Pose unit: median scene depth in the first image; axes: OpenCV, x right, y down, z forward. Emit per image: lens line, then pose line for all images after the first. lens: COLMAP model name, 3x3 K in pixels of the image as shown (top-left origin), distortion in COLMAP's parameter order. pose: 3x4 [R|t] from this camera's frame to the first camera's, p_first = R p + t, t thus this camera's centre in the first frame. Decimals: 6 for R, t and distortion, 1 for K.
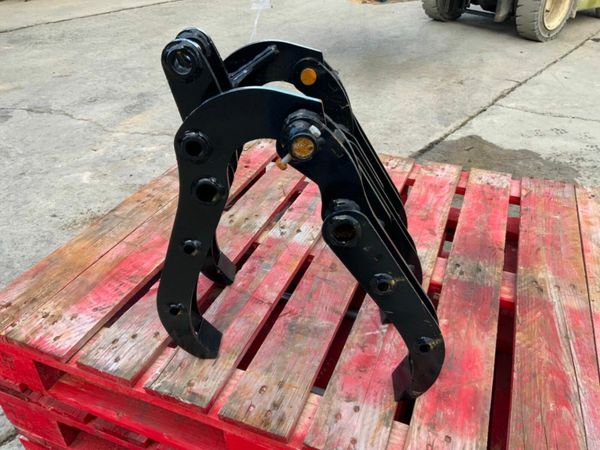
lens RADIAL K [[498.8, 0, 300.0], [0, 498.8, 225.0], [0, 0, 1]] dist [0.058473, -0.121986]
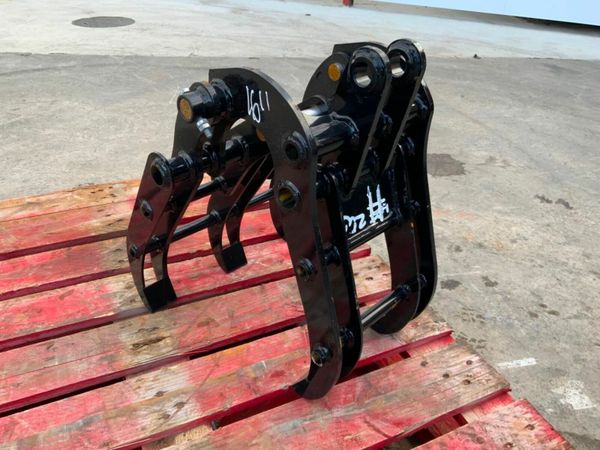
lens RADIAL K [[498.8, 0, 300.0], [0, 498.8, 225.0], [0, 0, 1]] dist [0.058473, -0.121986]
pose [[-0.731010, -0.386507, 0.562350, -0.521588], [0.333443, 0.516690, 0.788573, -0.693297], [-0.595349, 0.763966, -0.248828, 1.131888]]
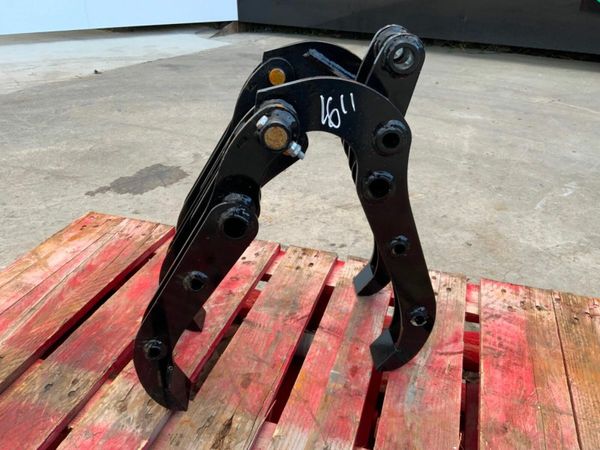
lens RADIAL K [[498.8, 0, 300.0], [0, 498.8, 225.0], [0, 0, 1]] dist [0.058473, -0.121986]
pose [[-0.997635, 0.031457, -0.061120, 0.029525], [-0.039398, 0.466950, 0.883406, -0.779954], [0.056329, 0.883724, -0.464606, 1.311490]]
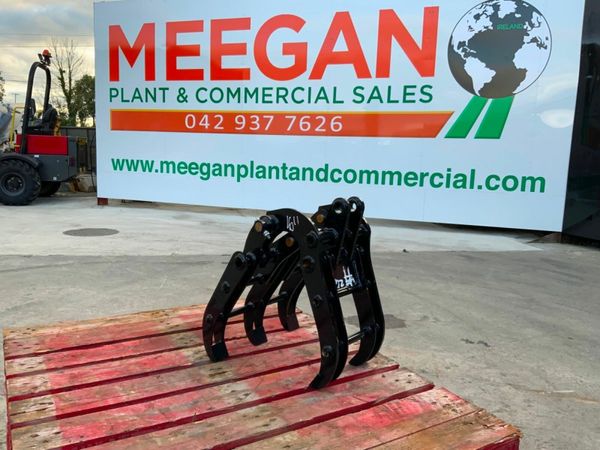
lens RADIAL K [[494.3, 0, 300.0], [0, 494.3, 225.0], [0, 0, 1]] dist [0.100969, -0.194464]
pose [[-0.798605, -0.115619, 0.590645, -0.911654], [0.292023, 0.783677, 0.548246, -1.046810], [-0.526263, 0.610314, -0.592085, 1.713239]]
